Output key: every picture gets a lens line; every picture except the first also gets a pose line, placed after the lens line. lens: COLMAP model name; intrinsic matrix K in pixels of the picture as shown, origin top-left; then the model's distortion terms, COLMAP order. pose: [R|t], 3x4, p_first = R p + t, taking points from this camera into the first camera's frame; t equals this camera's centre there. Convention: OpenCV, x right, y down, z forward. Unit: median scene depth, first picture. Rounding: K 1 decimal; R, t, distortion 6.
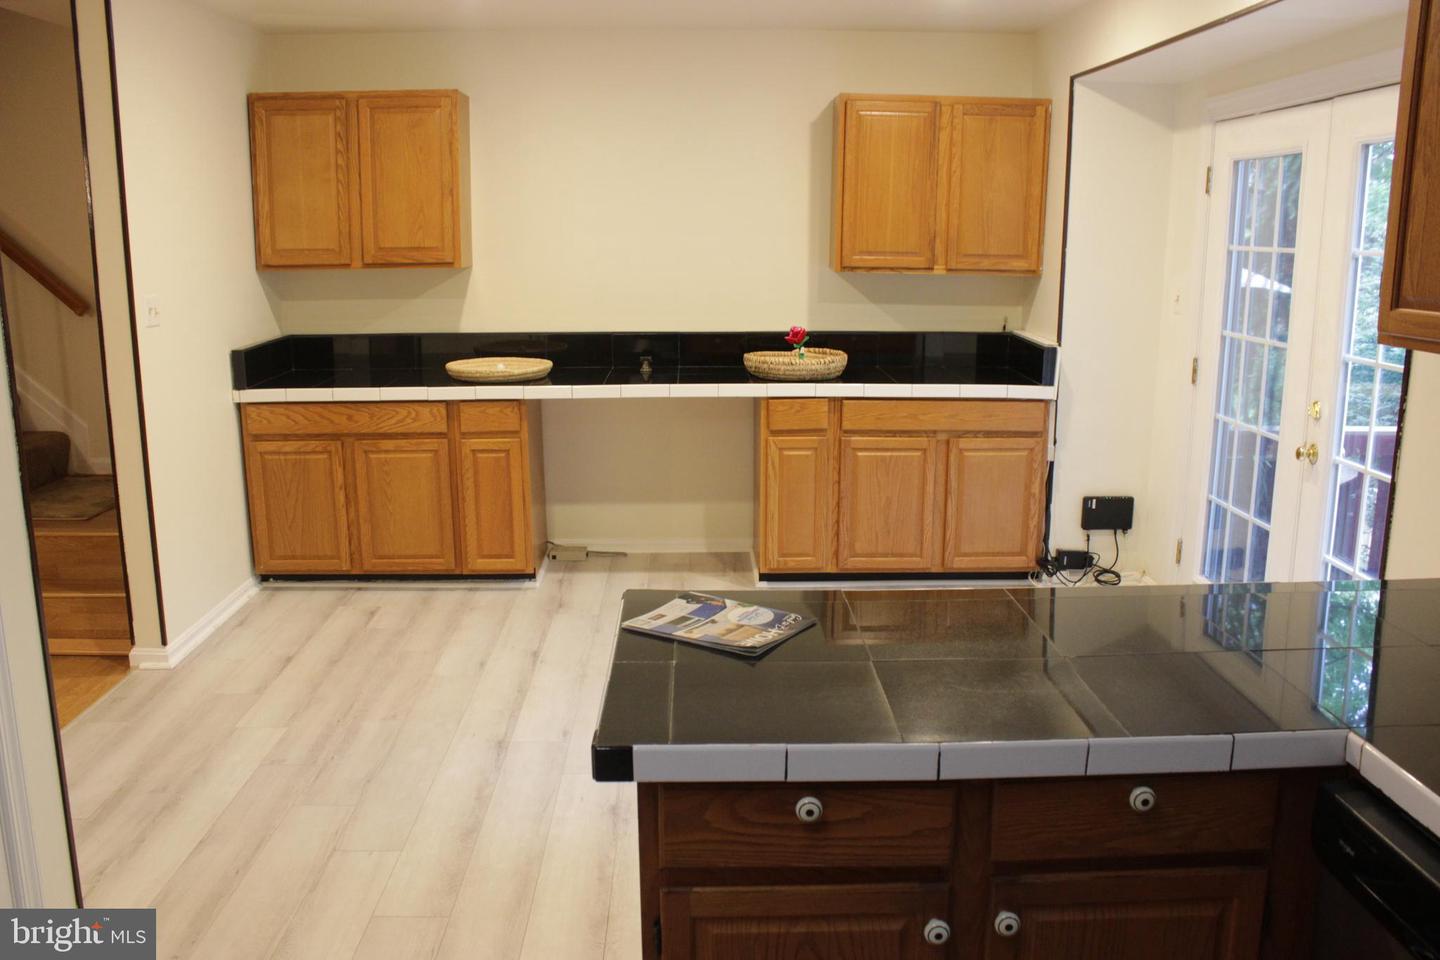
lens RADIAL K [[1201.9, 0, 720.0], [0, 1201.9, 480.0], [0, 0, 1]] dist [-0.173236, 0.165933]
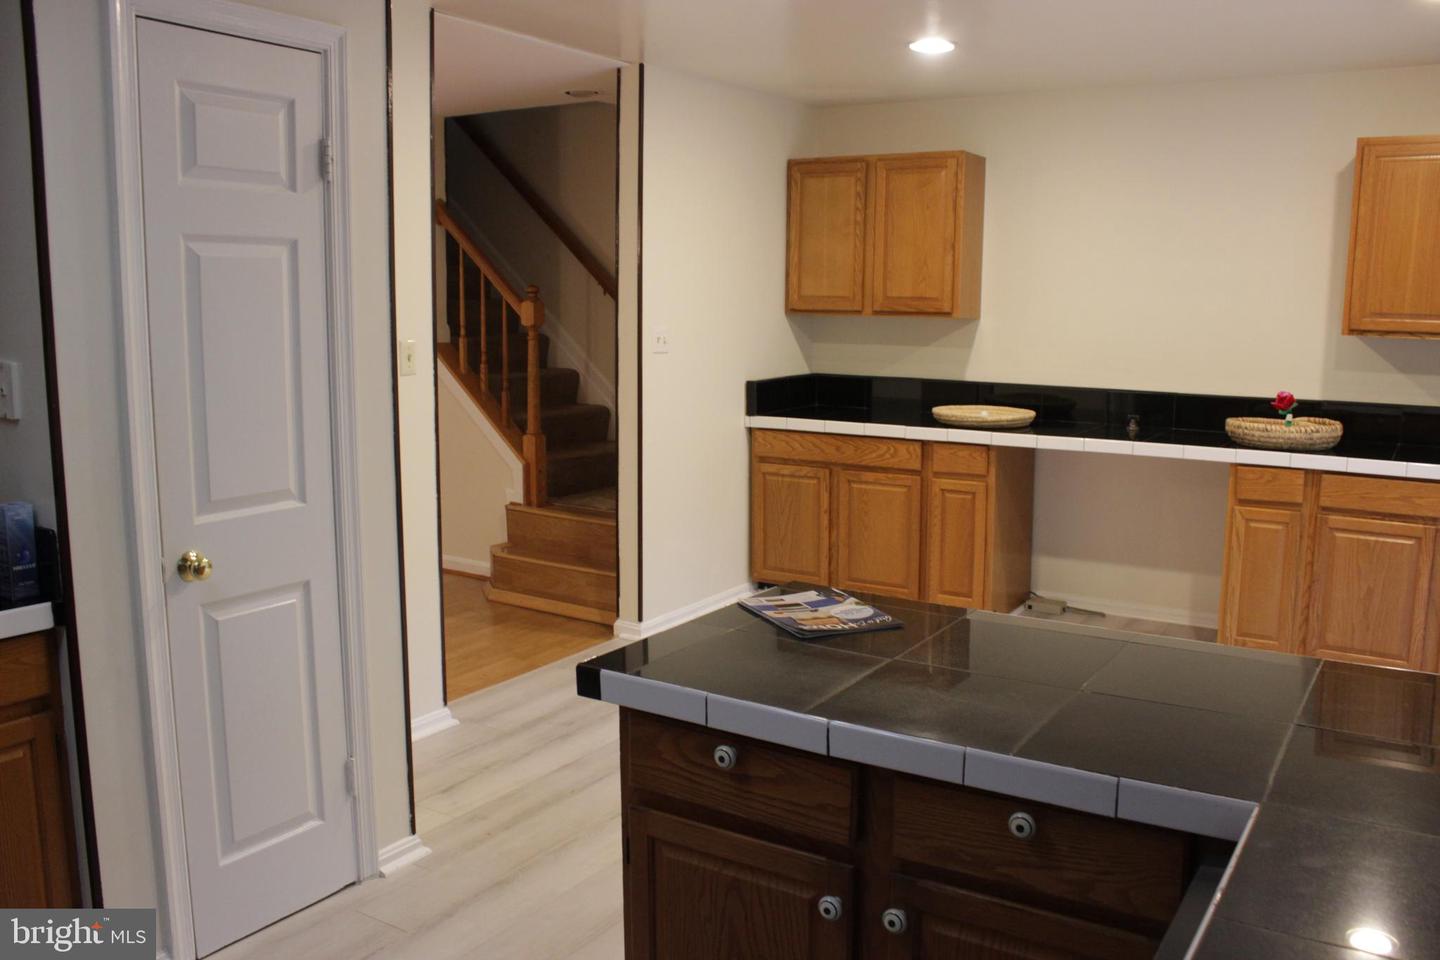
lens RADIAL K [[1201.9, 0, 720.0], [0, 1201.9, 480.0], [0, 0, 1]] dist [-0.173236, 0.165933]
pose [[0.830962, 0.090665, -0.548892, 0.205887], [-0.122988, 0.992158, -0.022306, 0.014202], [0.542565, 0.086042, 0.835596, 0.013299]]
